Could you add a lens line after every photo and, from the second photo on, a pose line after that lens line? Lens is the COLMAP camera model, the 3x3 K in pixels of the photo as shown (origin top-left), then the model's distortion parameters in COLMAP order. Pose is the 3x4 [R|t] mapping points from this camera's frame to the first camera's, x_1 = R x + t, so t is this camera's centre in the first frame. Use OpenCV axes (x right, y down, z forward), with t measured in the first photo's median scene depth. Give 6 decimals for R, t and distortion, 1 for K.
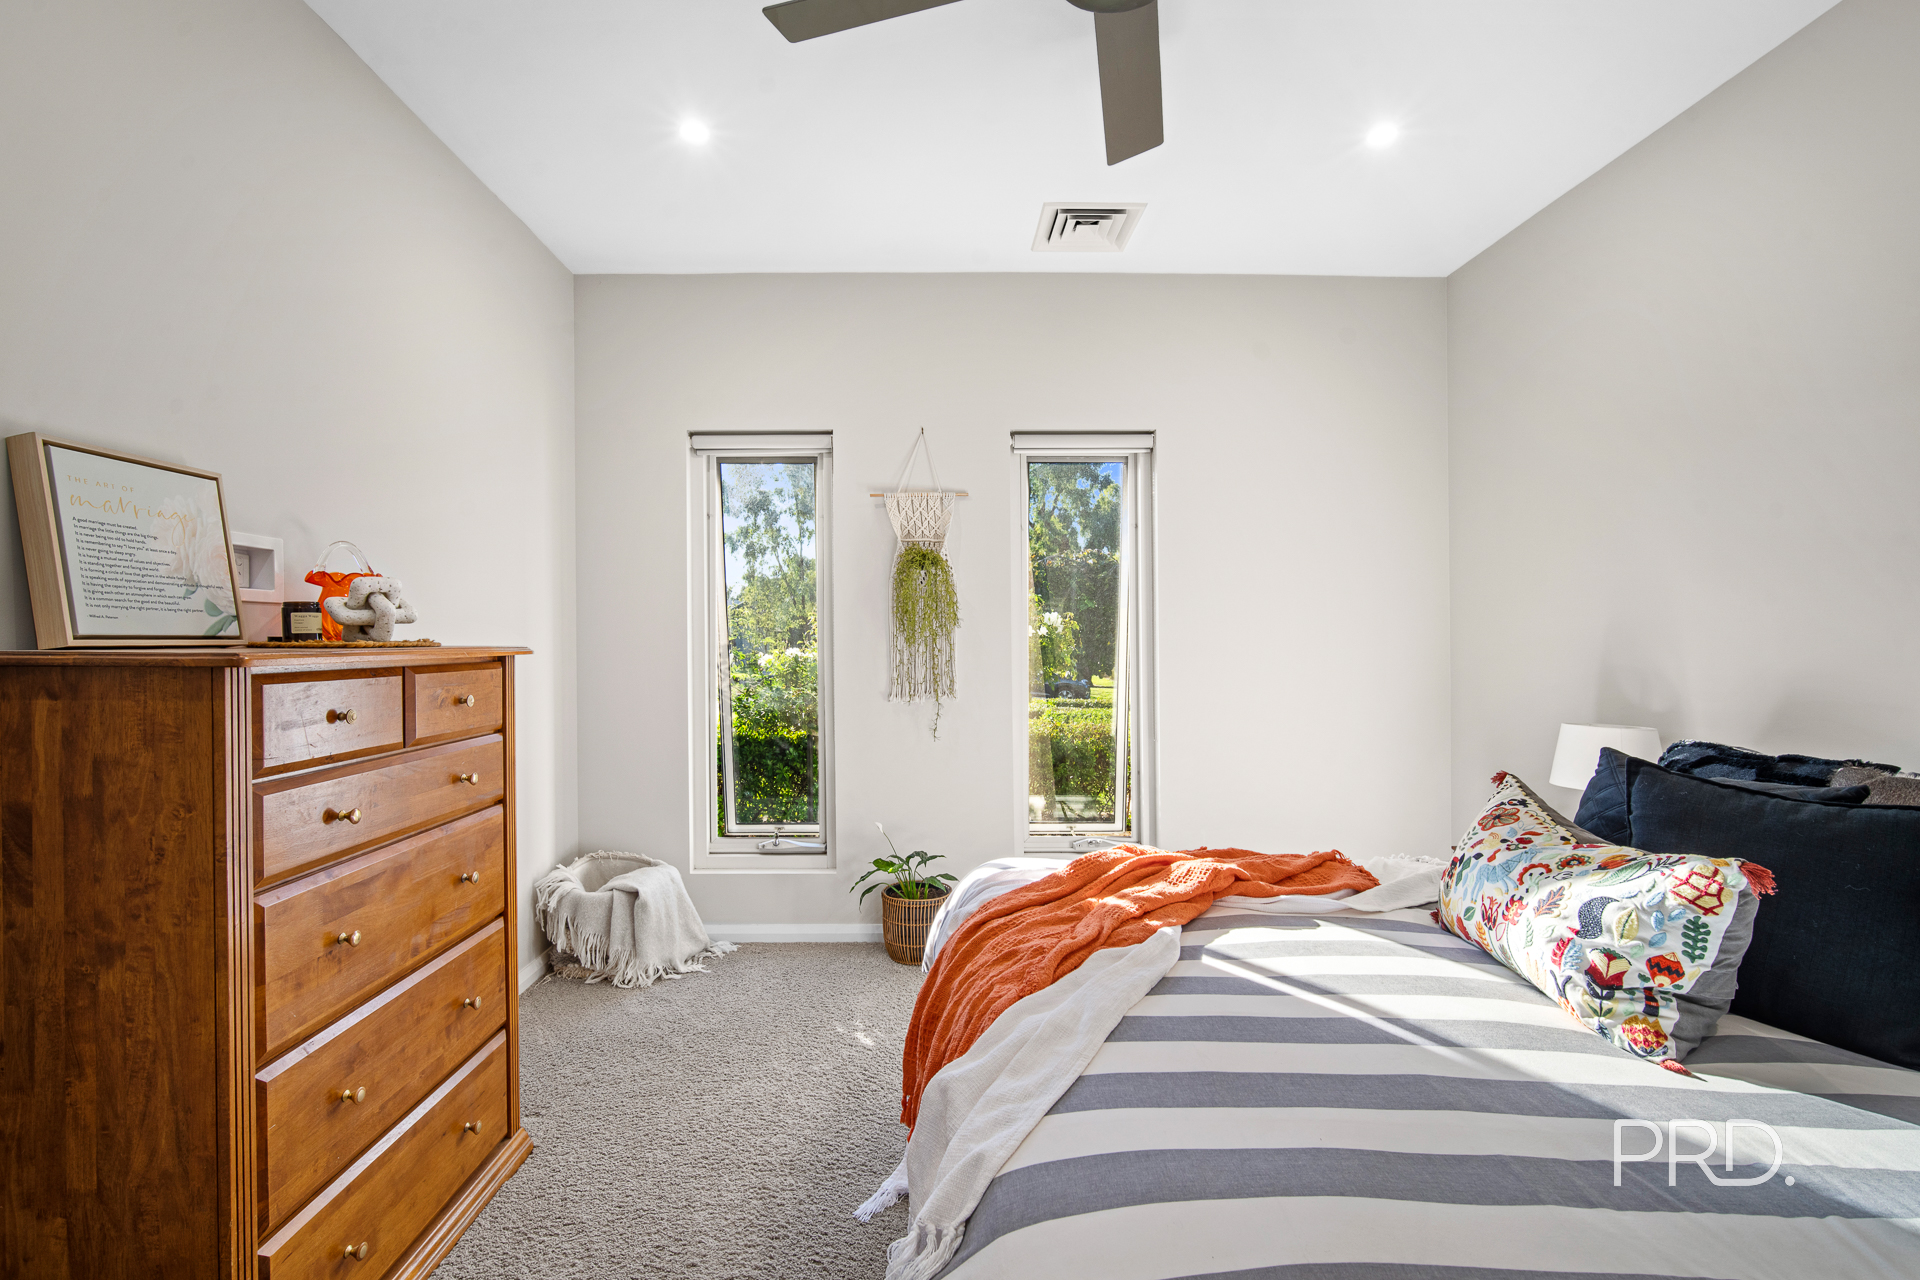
lens RADIAL K [[853.9, 0, 955.1], [0, 853.9, 634.0], [0, 0, 1]] dist [-0.008599, 0.001676]
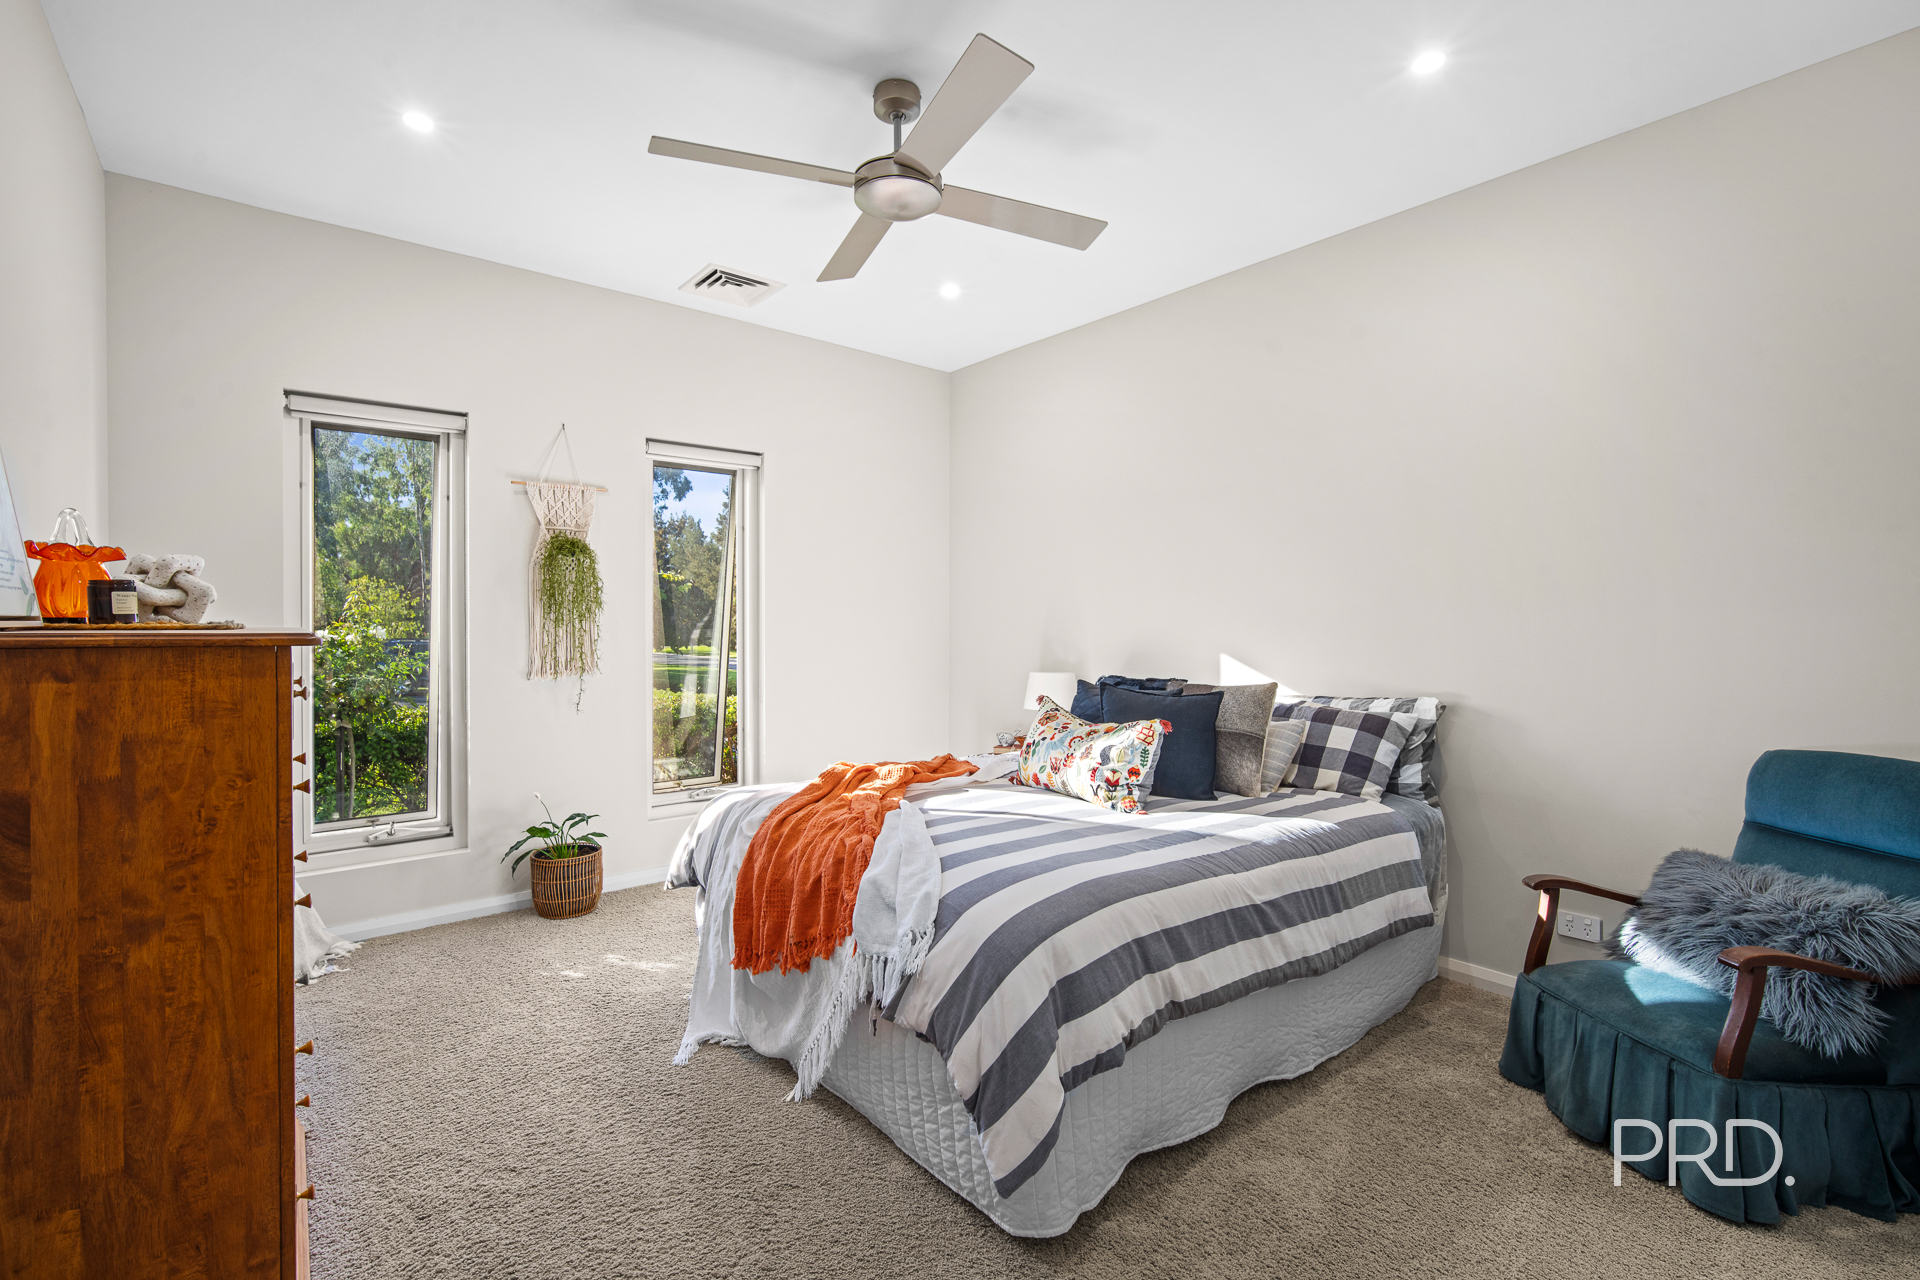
lens RADIAL K [[853.9, 0, 965.0], [0, 853.9, 632.4], [0, 0, 1]] dist [-0.008599, 0.001676]
pose [[0.772214, -0.006749, 0.635327, -0.876257], [-0.005710, 0.999829, 0.017561, -0.003218], [-0.635337, -0.017189, 0.772044, -0.405174]]
